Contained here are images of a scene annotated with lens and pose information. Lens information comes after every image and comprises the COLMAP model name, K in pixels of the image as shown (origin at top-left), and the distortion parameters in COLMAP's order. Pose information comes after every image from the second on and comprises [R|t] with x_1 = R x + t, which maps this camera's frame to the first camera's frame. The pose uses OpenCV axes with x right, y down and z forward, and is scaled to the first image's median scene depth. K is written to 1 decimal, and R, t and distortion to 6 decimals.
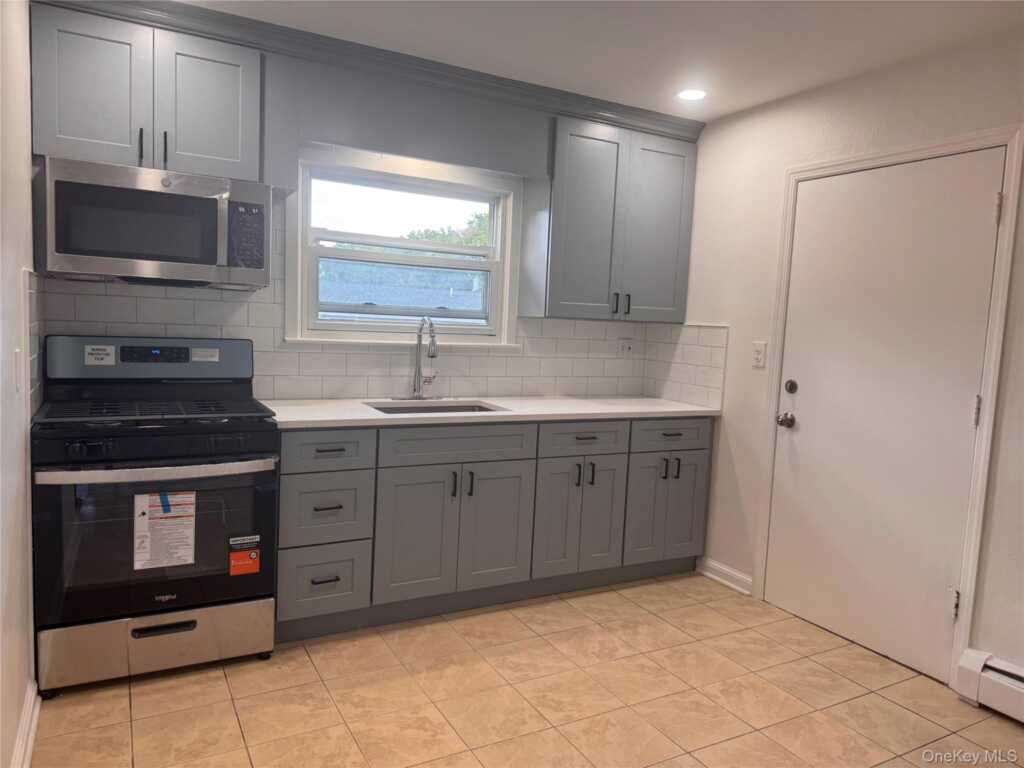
lens RADIAL K [[729.6, 0, 515.1], [0, 729.6, 390.0], [0, 0, 1]] dist [0.099812, -0.153327]
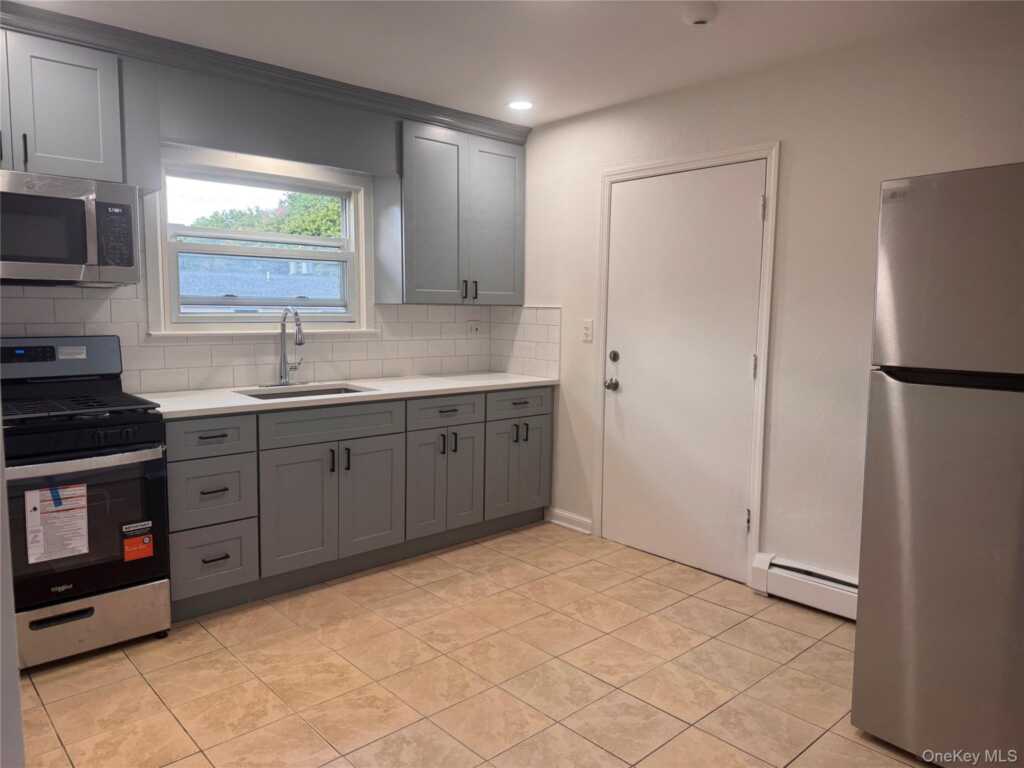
lens RADIAL K [[727.1, 0, 512.0], [0, 727.1, 384.0], [0, 0, 1]] dist [0.092744, -0.107982]
pose [[0.972044, -0.058488, 0.227397, -0.064772], [0.054567, 0.998234, 0.023496, 0.004355], [-0.228369, -0.010431, 0.973519, -0.122306]]
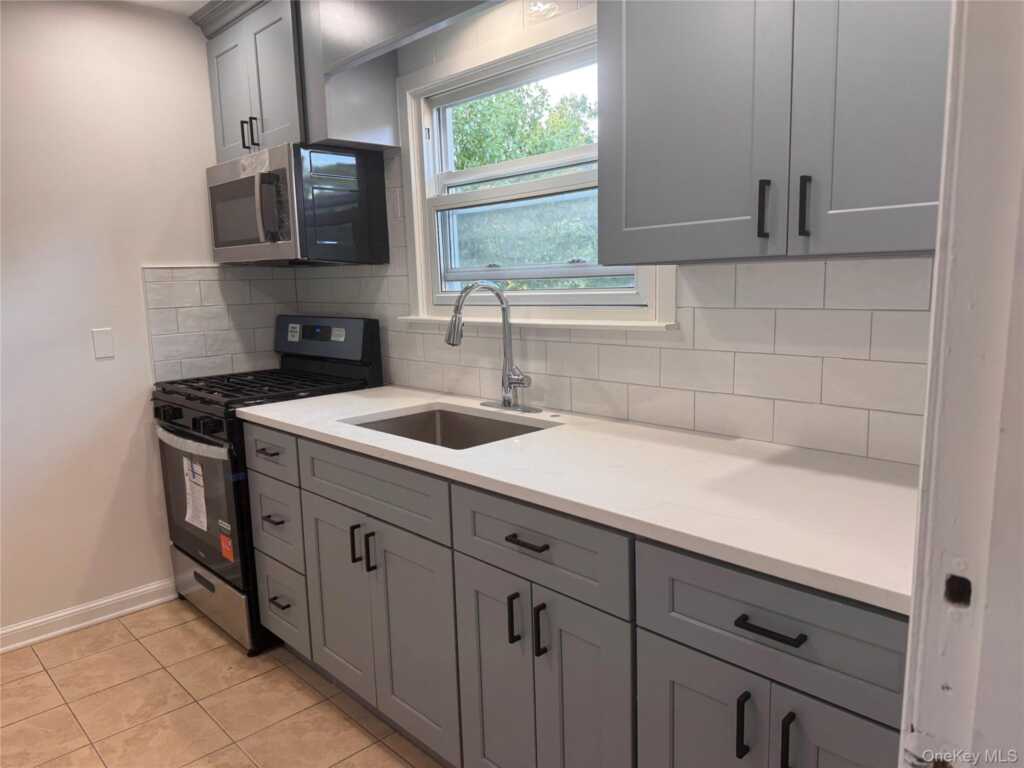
lens RADIAL K [[718.0, 0, 497.6], [0, 718.0, 387.8], [0, 0, 1]] dist [0.107548, -0.155284]
pose [[0.234364, 0.095525, -0.967444, 0.545328], [-0.049119, 0.995053, 0.086351, -0.068362], [0.970907, 0.027283, 0.237896, 0.953486]]
